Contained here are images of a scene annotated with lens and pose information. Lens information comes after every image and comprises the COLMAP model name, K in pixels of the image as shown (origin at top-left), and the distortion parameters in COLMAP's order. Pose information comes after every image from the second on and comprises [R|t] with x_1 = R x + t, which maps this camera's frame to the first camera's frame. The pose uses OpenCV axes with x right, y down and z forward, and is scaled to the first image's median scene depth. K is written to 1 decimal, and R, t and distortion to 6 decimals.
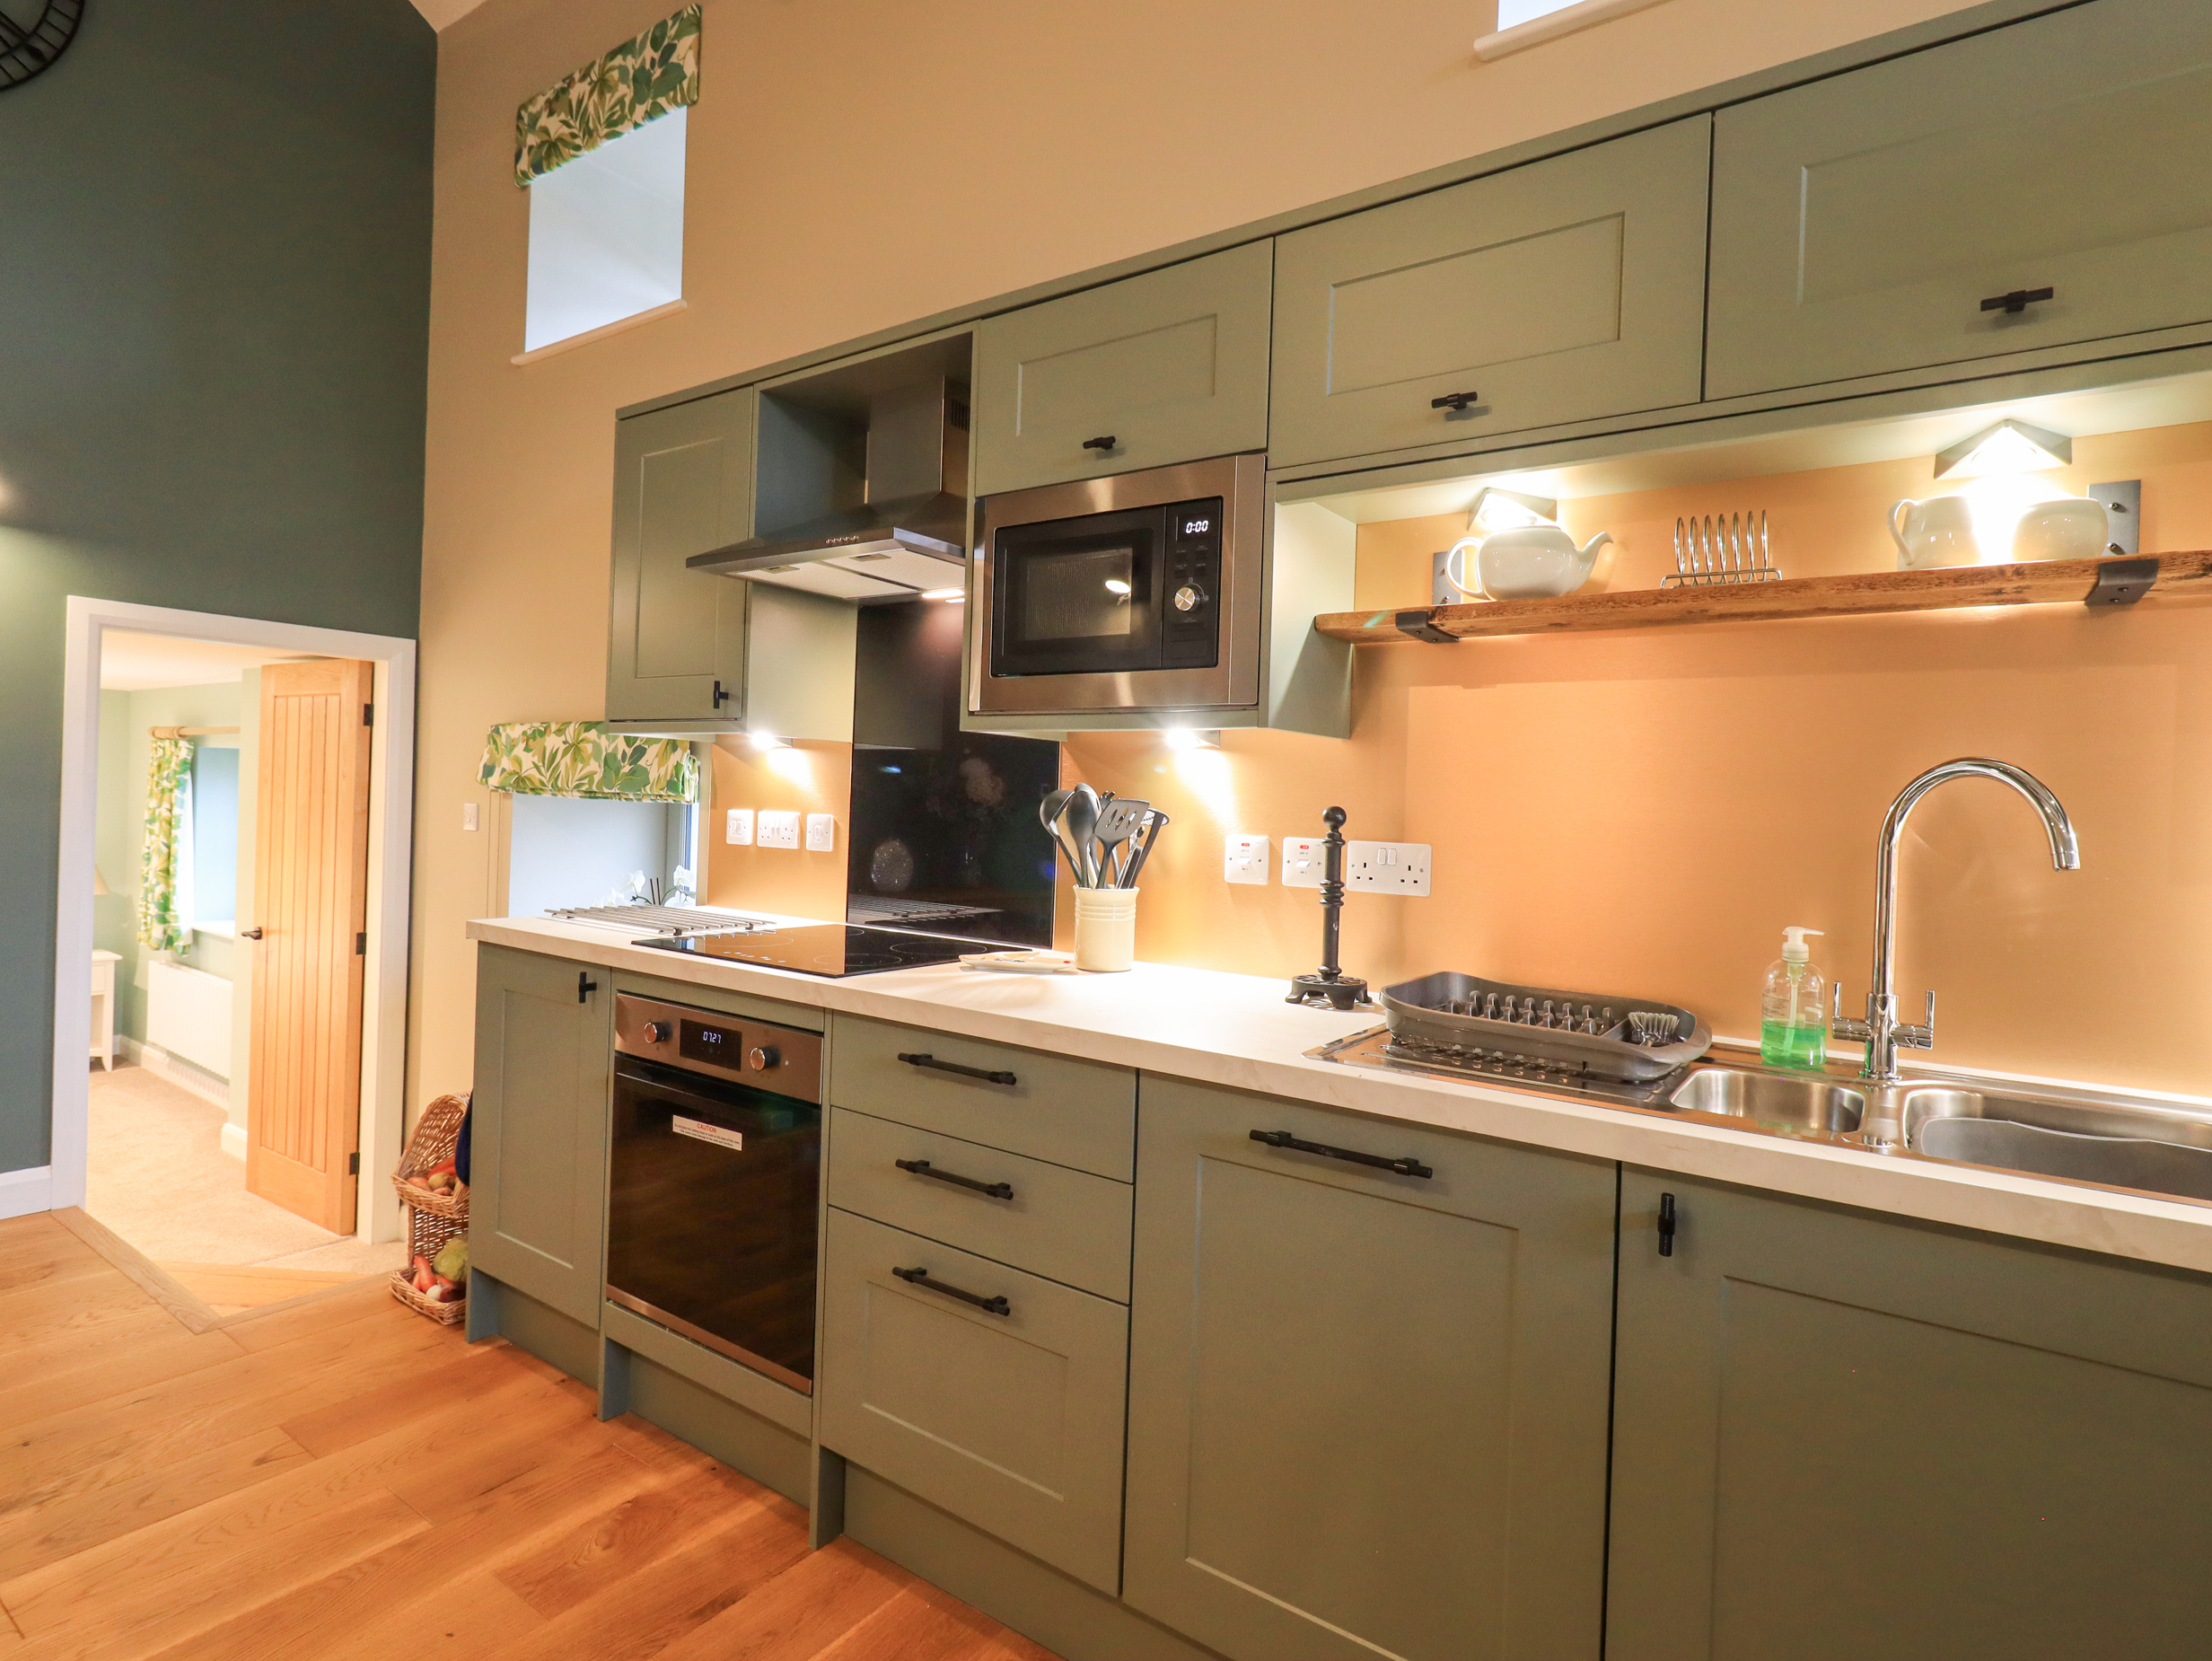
lens RADIAL K [[1147.3, 0, 1118.0], [0, 1147.3, 818.9], [0, 0, 1]] dist [-0.000352, 0.000962]
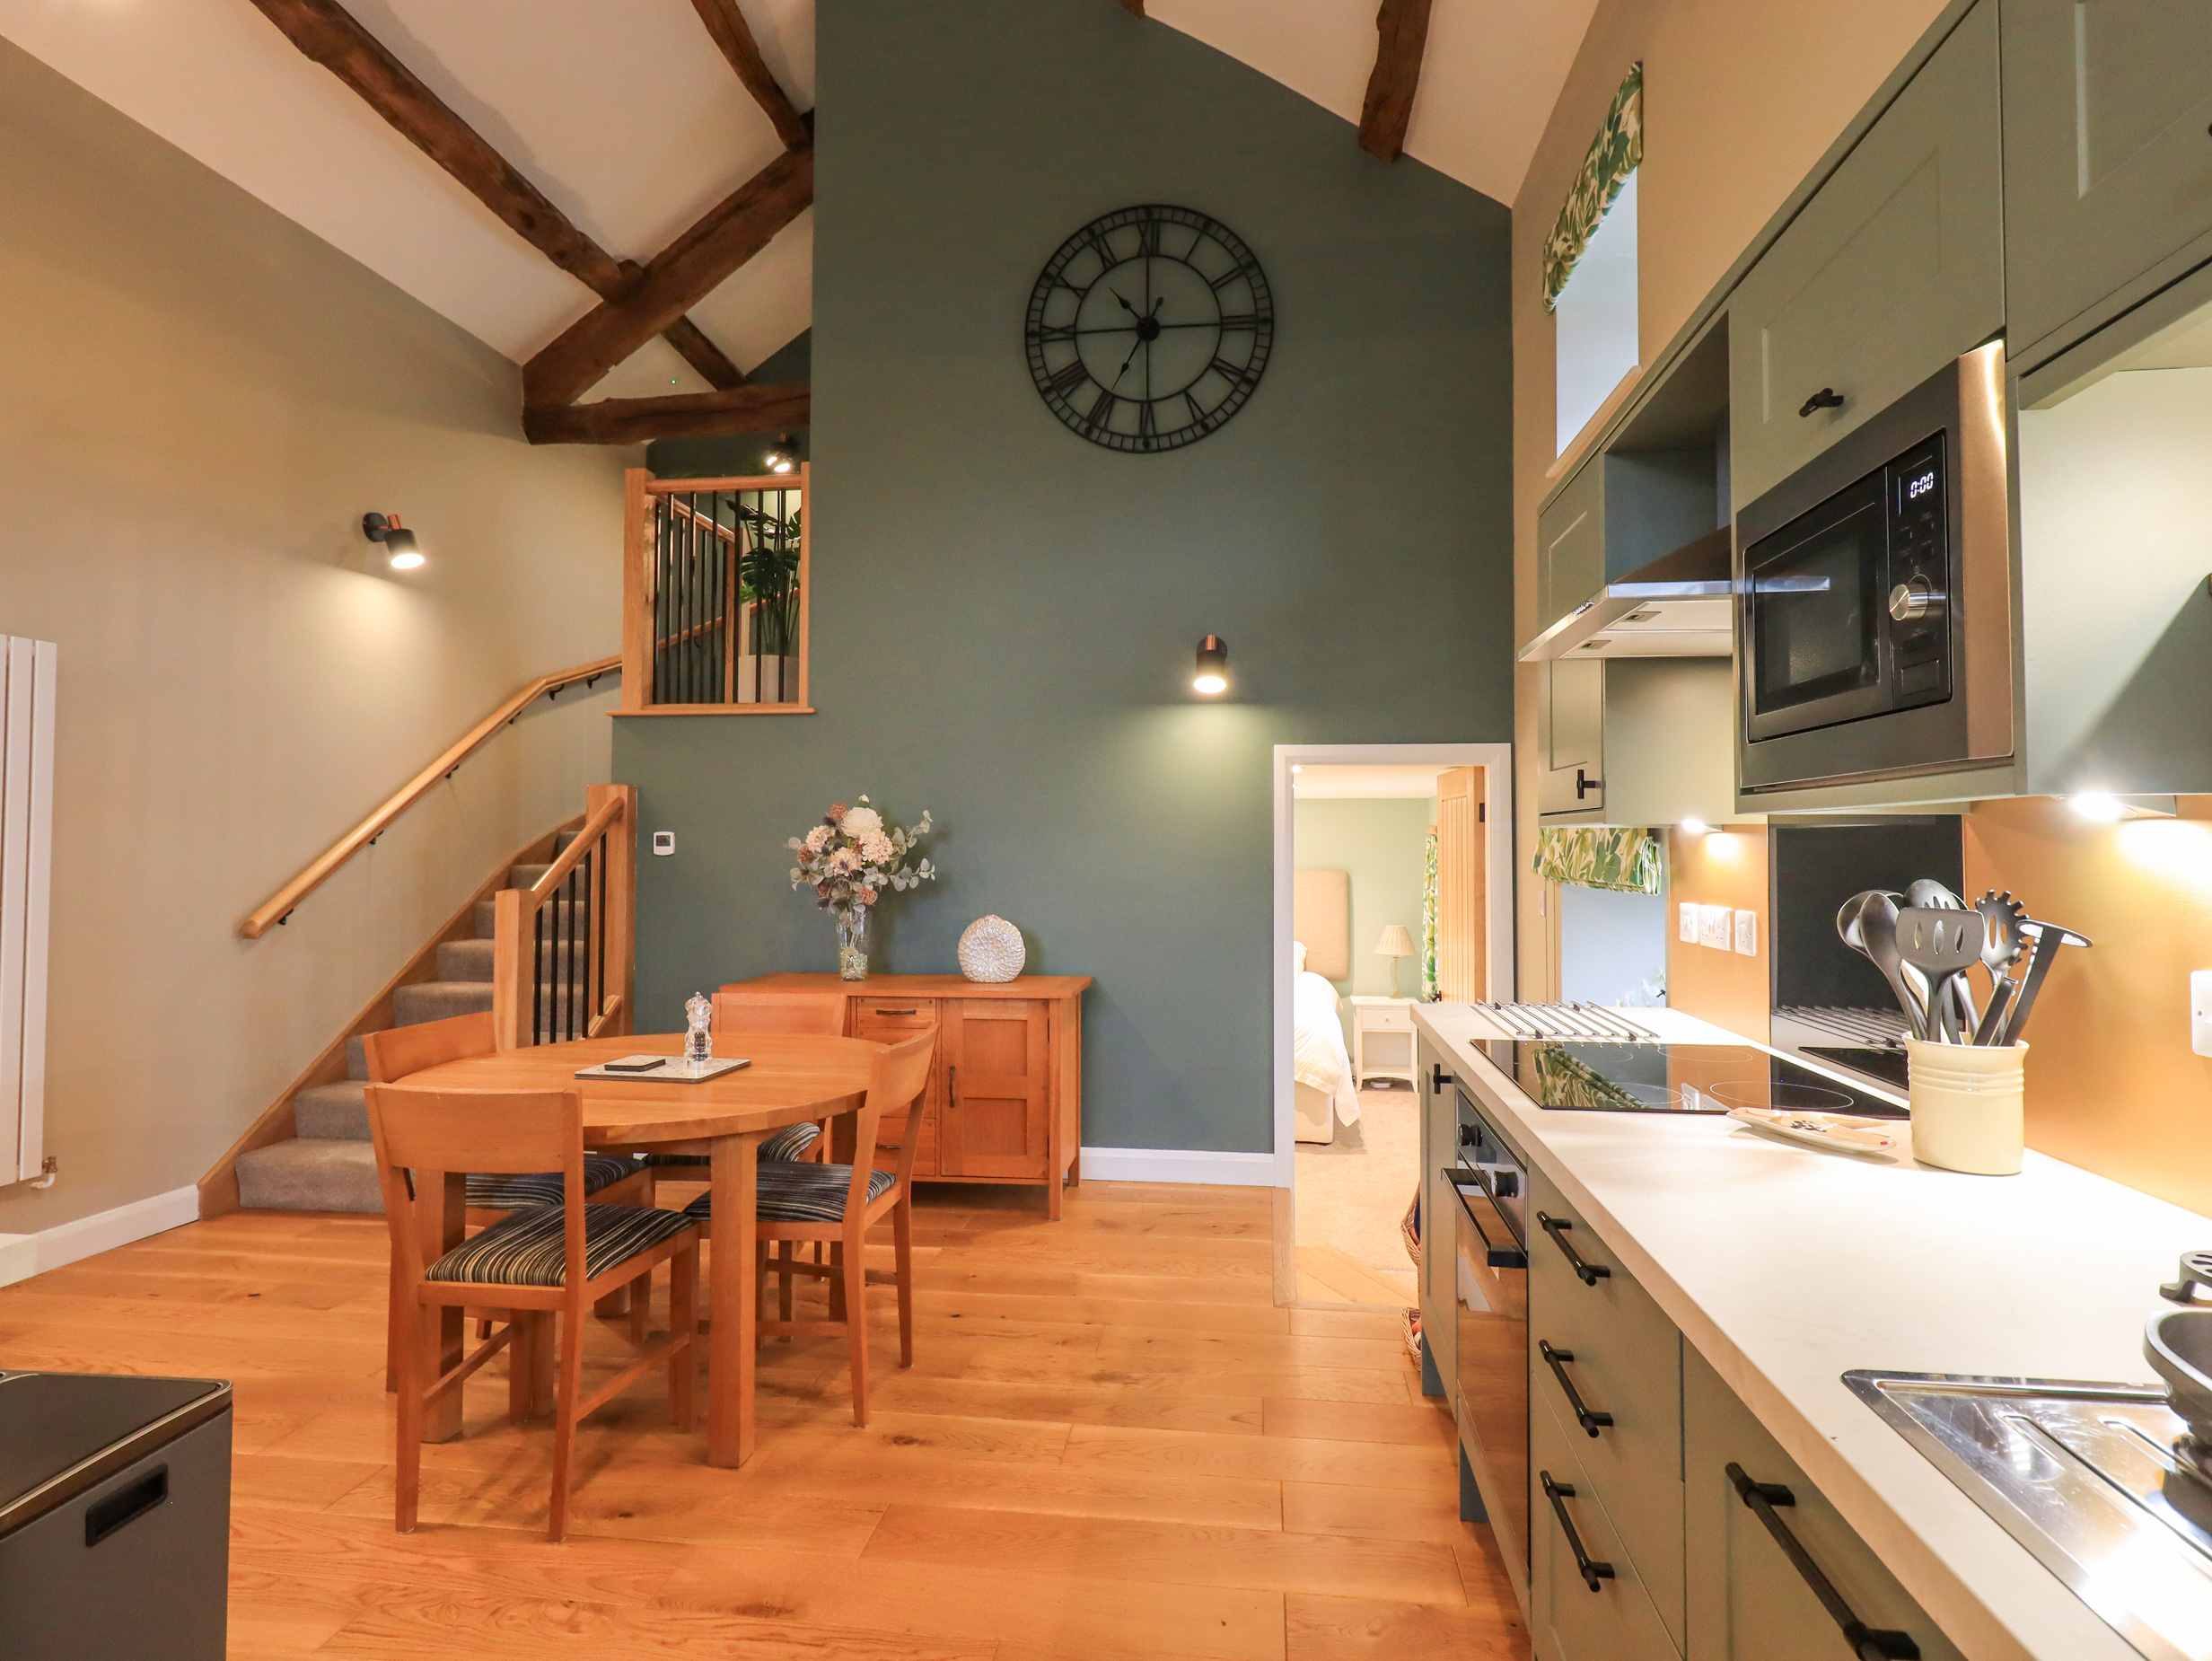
lens RADIAL K [[1147.3, 0, 1118.0], [0, 1147.3, 818.9], [0, 0, 1]] dist [-0.000352, 0.000962]
pose [[0.469277, -0.055983, -0.881275, 0.244049], [0.002923, 0.998081, -0.061846, -0.018715], [0.883046, 0.026447, 0.468540, 0.185026]]
